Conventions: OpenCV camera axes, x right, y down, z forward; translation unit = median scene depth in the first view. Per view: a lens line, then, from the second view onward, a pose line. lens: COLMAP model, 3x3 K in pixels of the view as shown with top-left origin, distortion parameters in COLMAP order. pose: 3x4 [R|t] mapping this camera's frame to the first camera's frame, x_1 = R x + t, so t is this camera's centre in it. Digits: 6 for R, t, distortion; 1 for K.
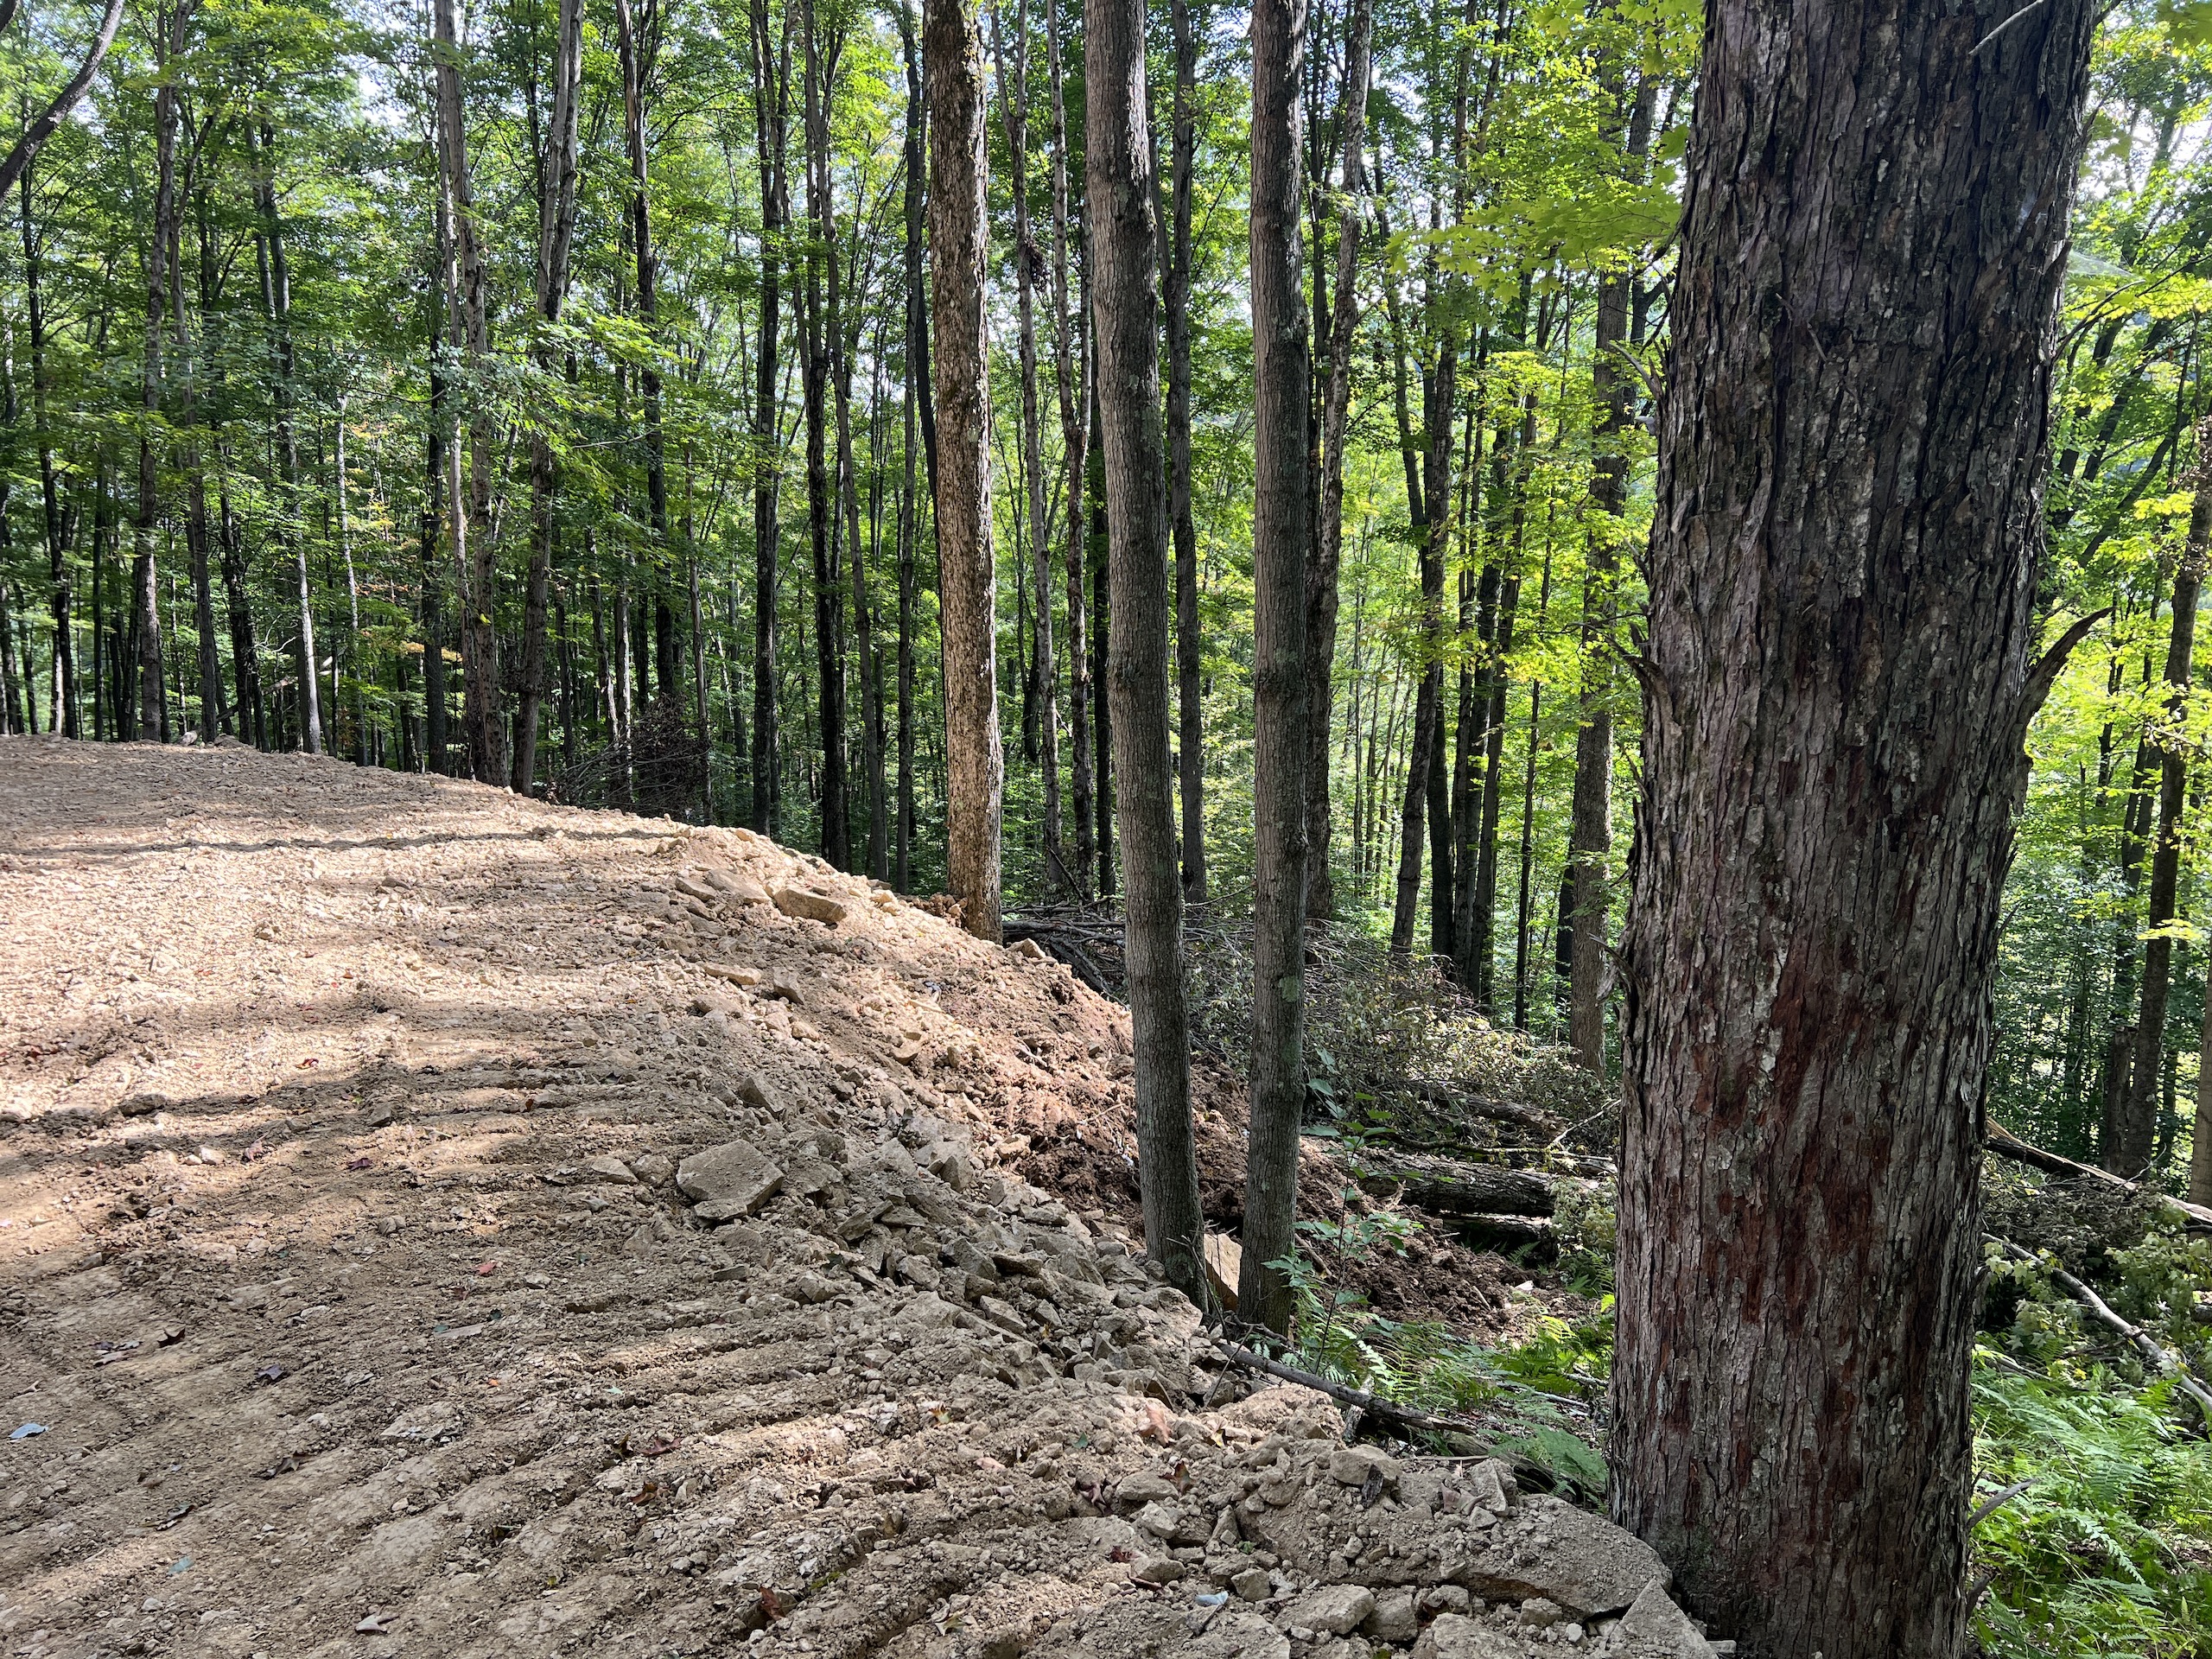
lens RADIAL K [[1653.6, 0, 1120.5], [0, 1653.6, 843.0], [0, 0, 1]] dist [0.040111, -0.040660]
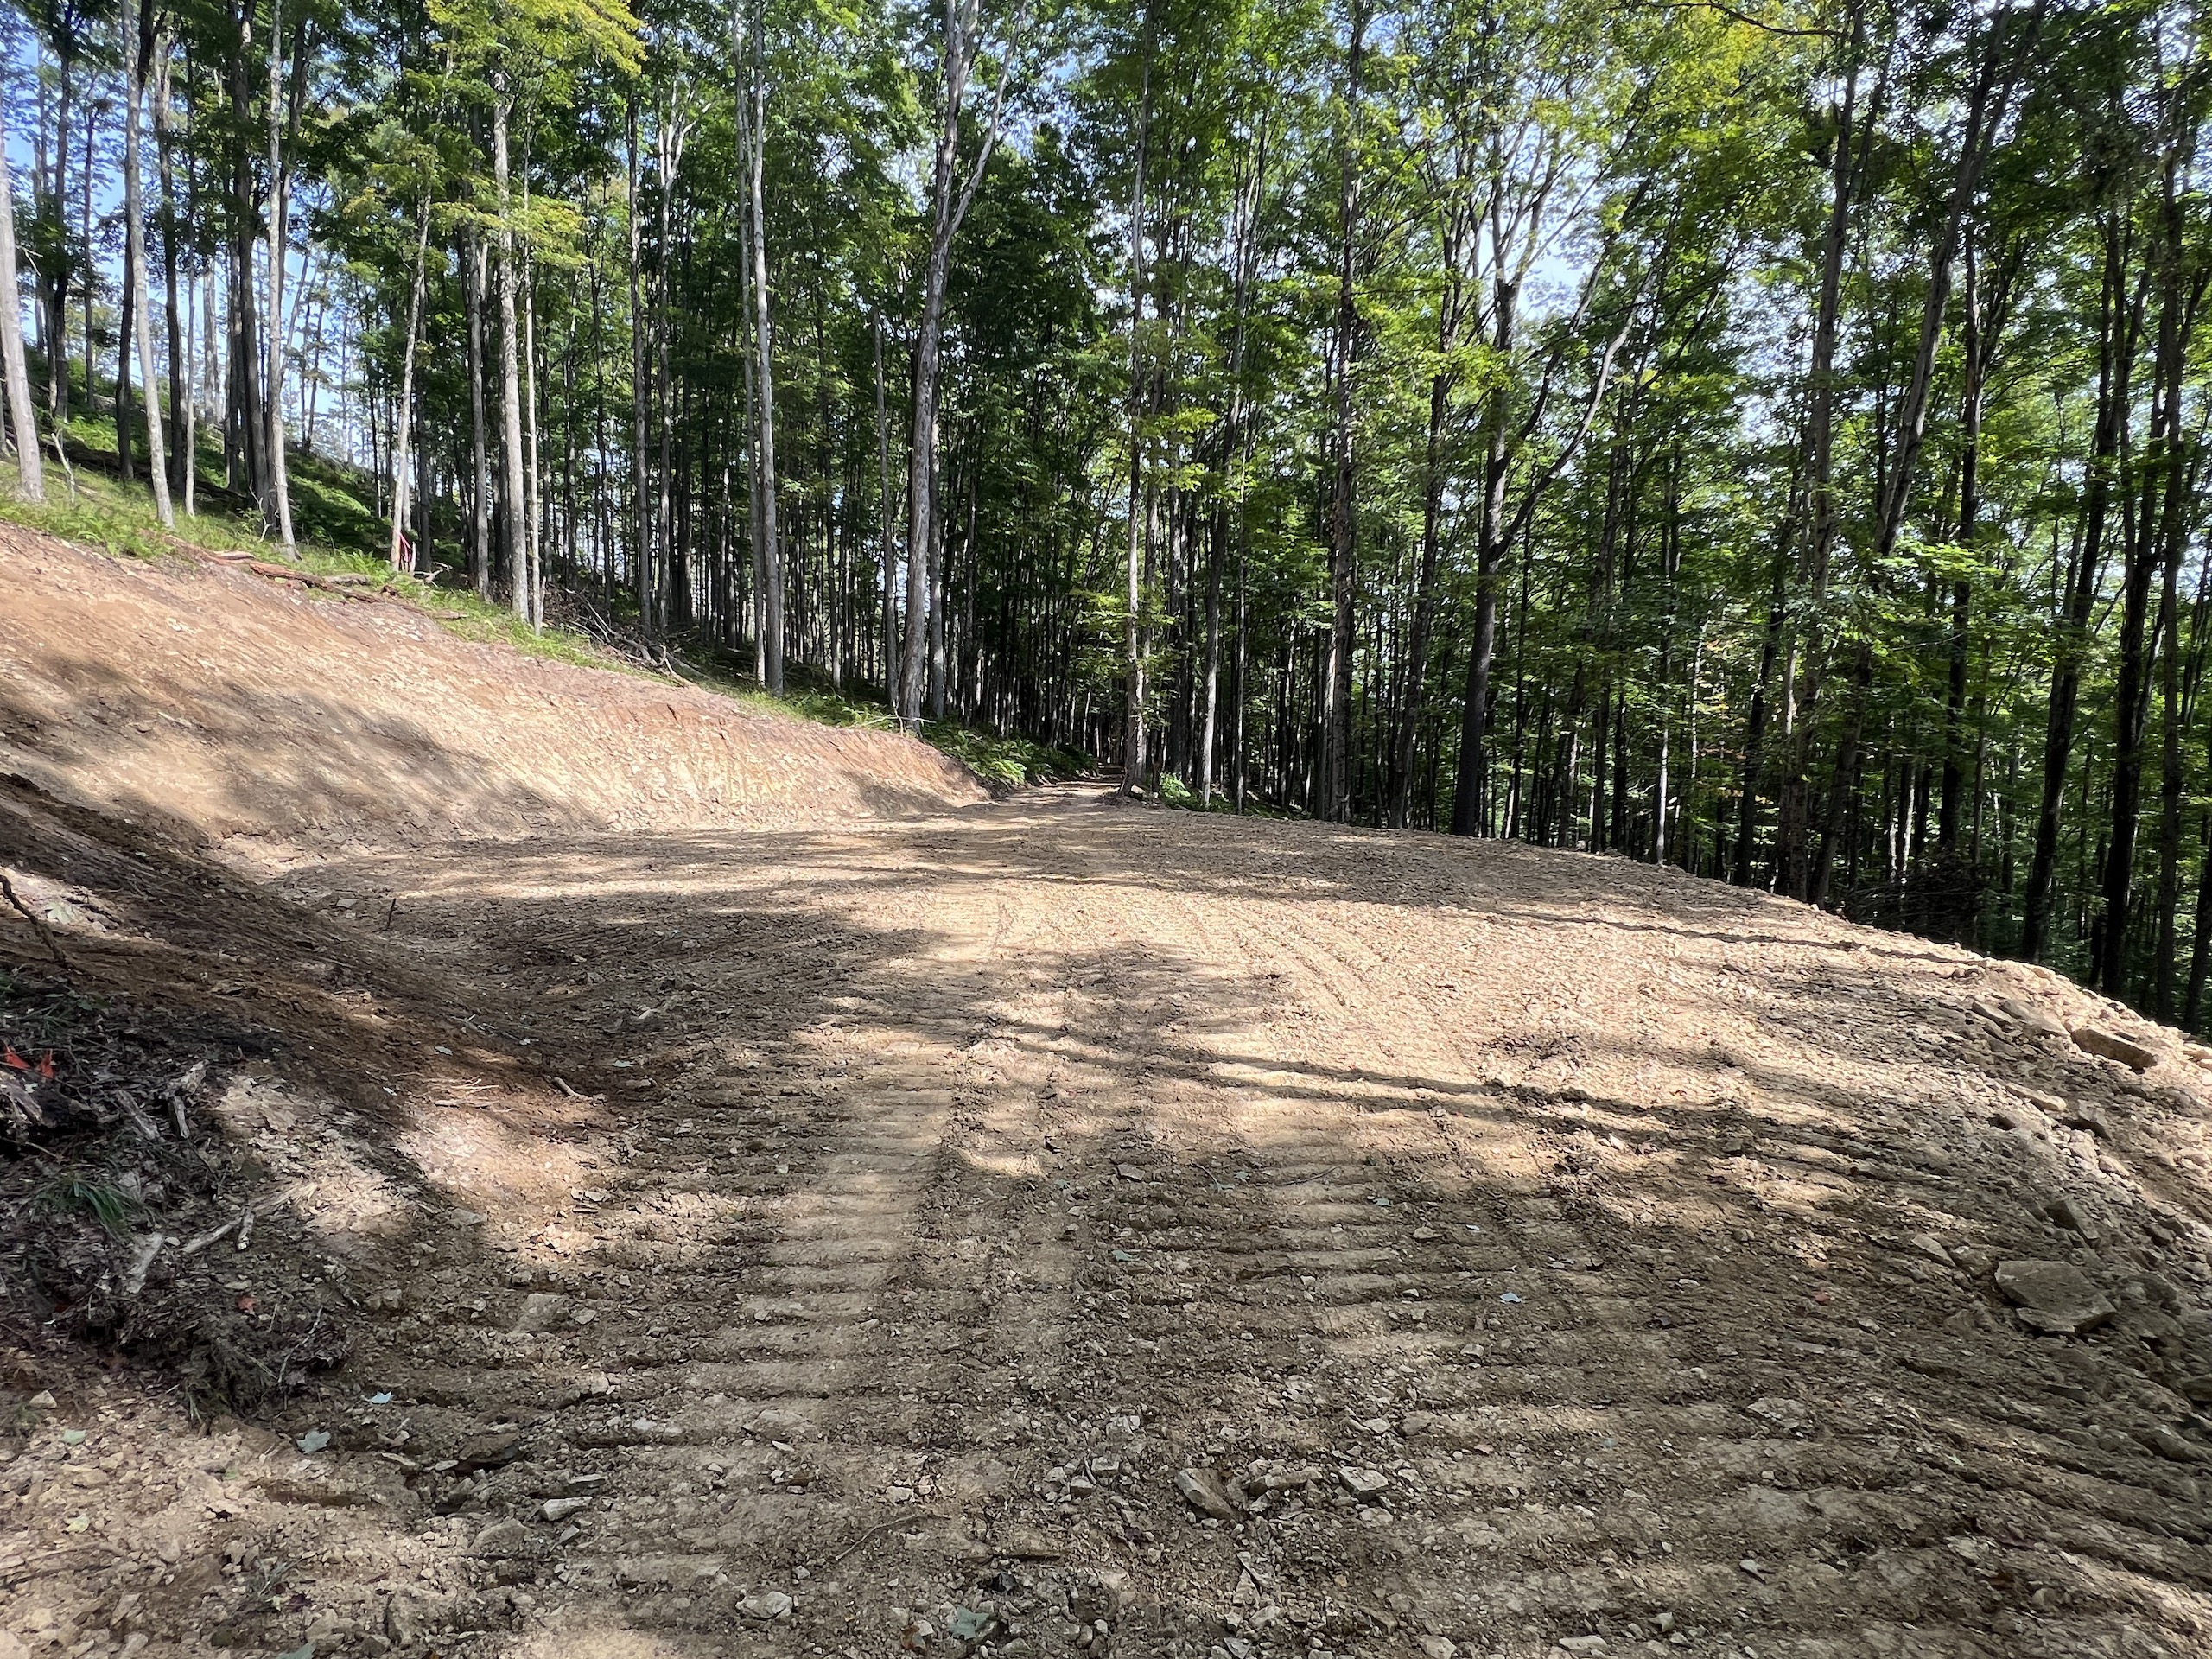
lens RADIAL K [[1103.3, 0, 1108.4], [0, 1103.3, 839.0], [0, 0, 1]] dist [-0.001596, 0.001918]
pose [[0.610983, 0.073870, -0.788190, -0.019628], [-0.130267, 0.991446, -0.008060, -0.005178], [0.780852, 0.107599, 0.615379, 0.000548]]
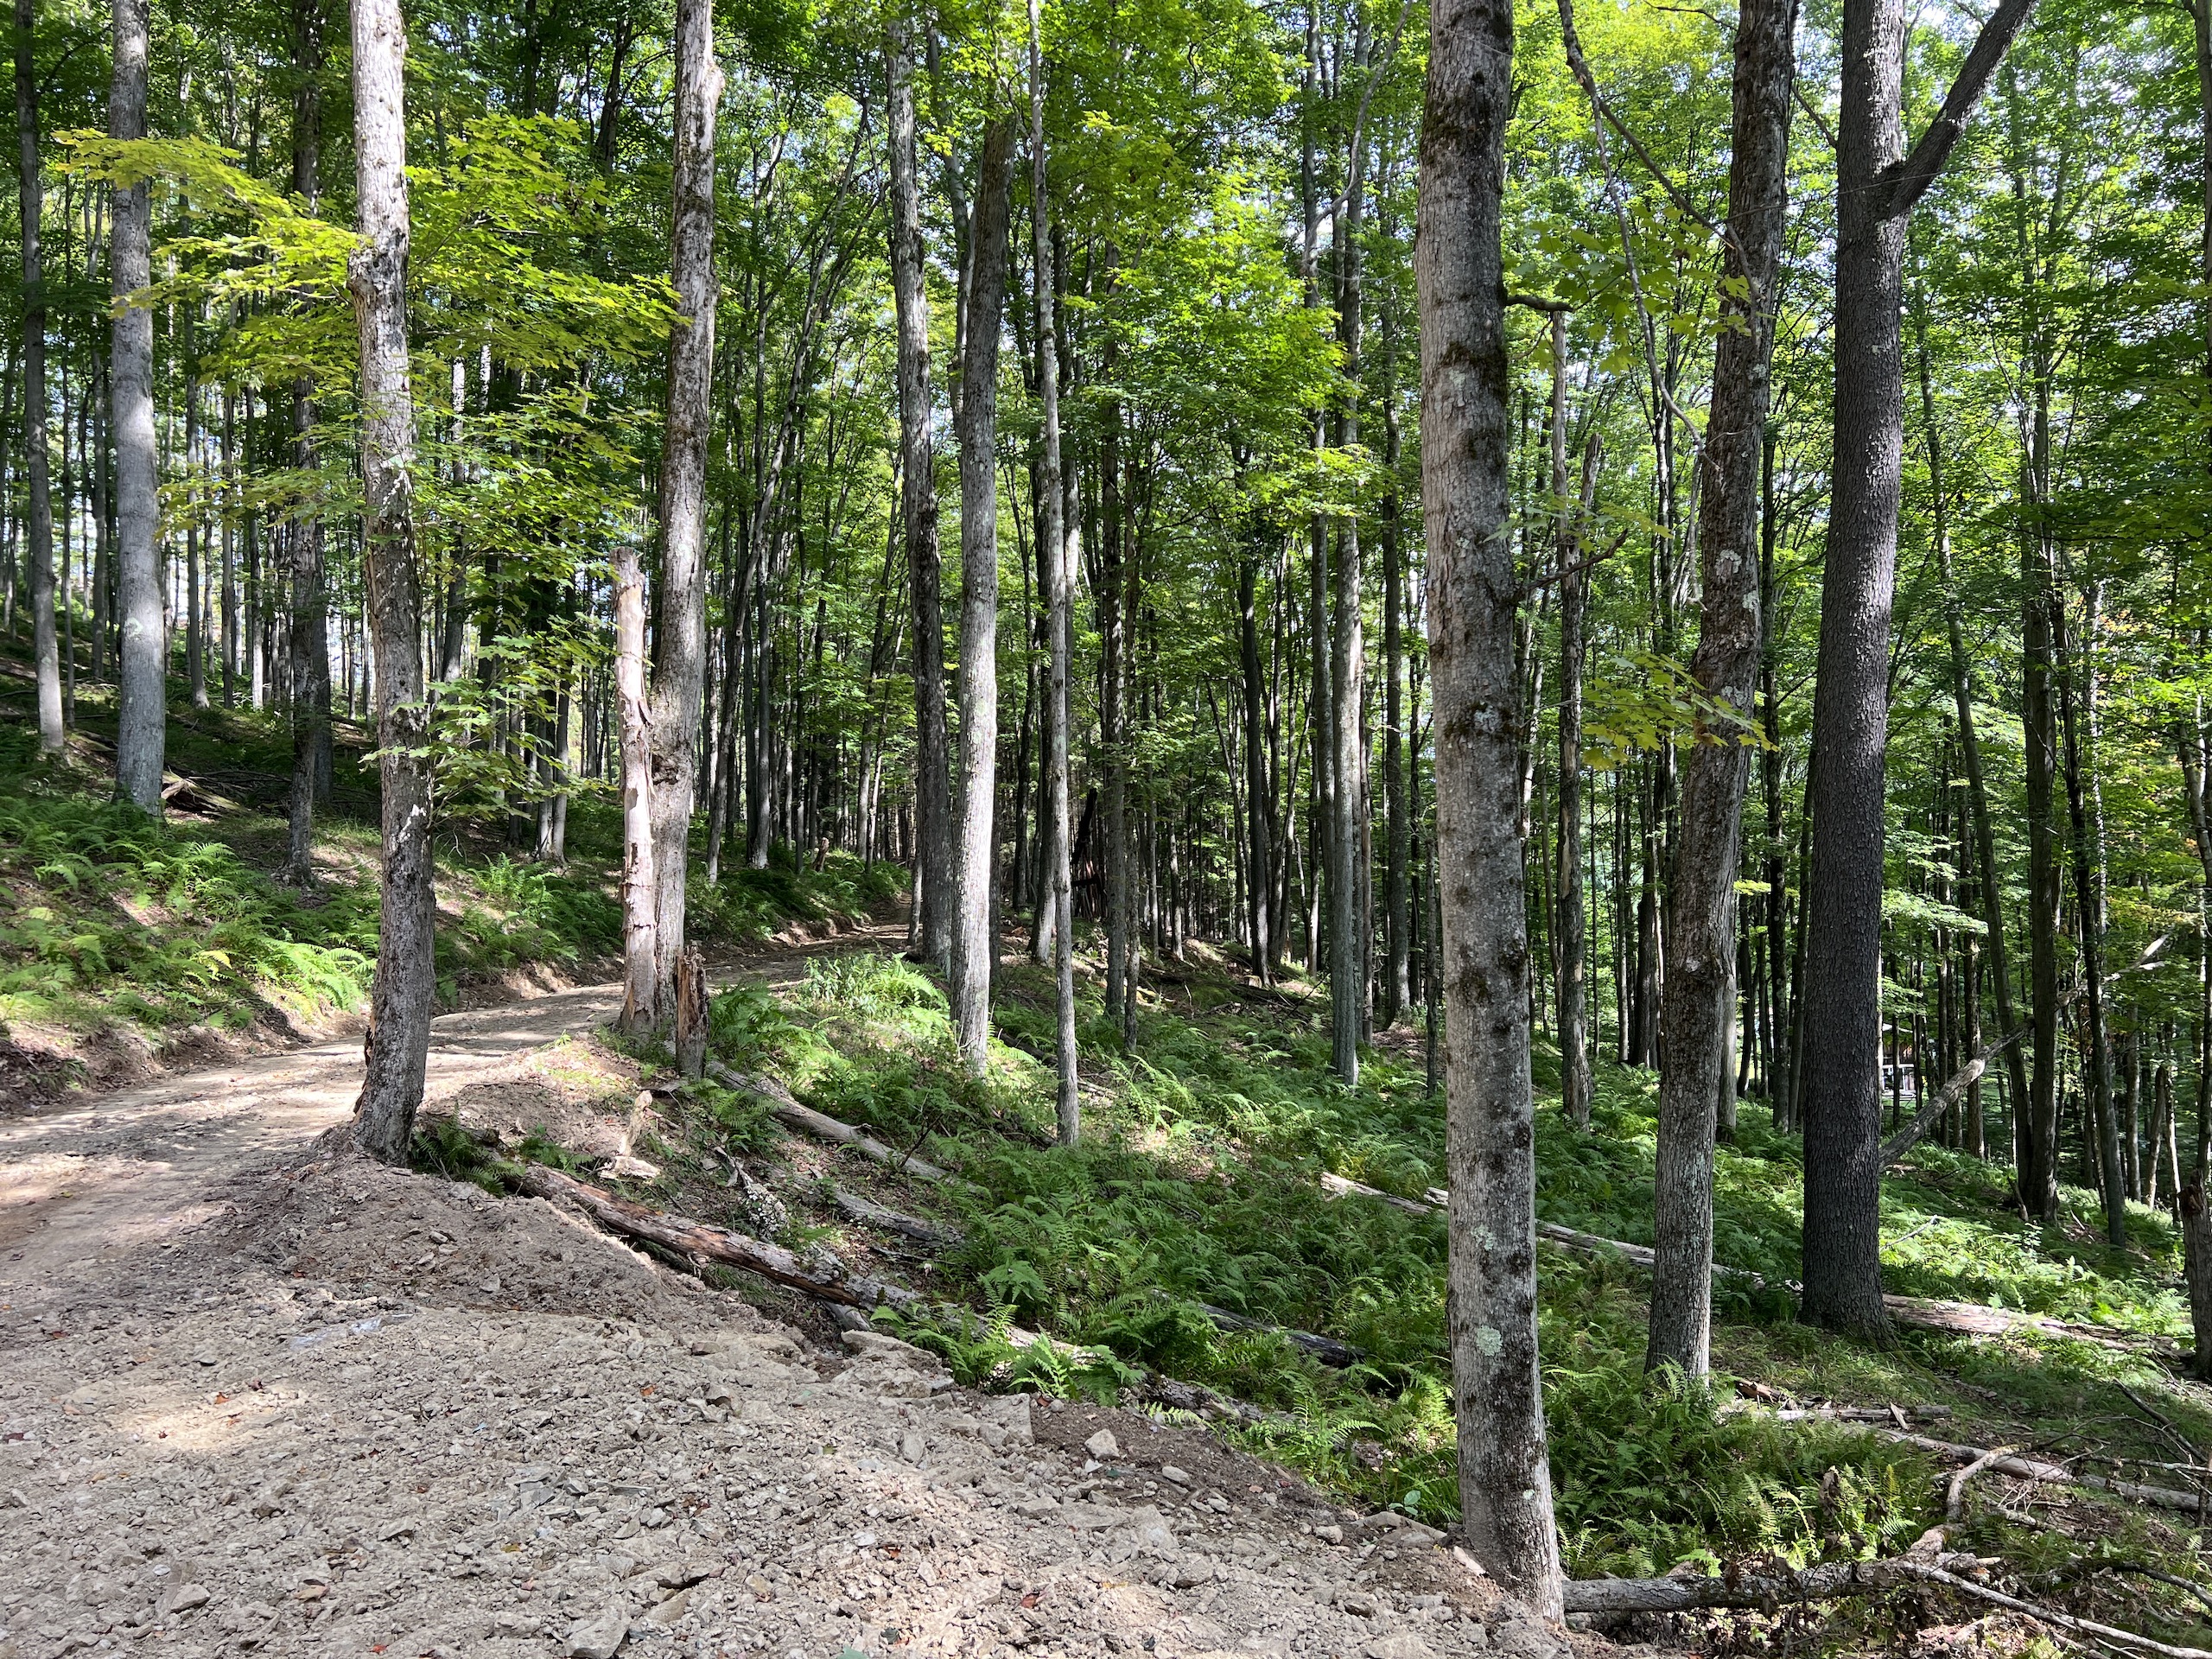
lens RADIAL K [[1653.6, 0, 1109.7], [0, 1653.6, 815.3], [0, 0, 1]] dist [0.040111, -0.040660]
pose [[0.652219, -0.028497, -0.757494, -1.401365], [-0.094747, 0.988392, -0.118763, -0.262649], [0.752086, 0.149230, 0.641948, 1.548052]]
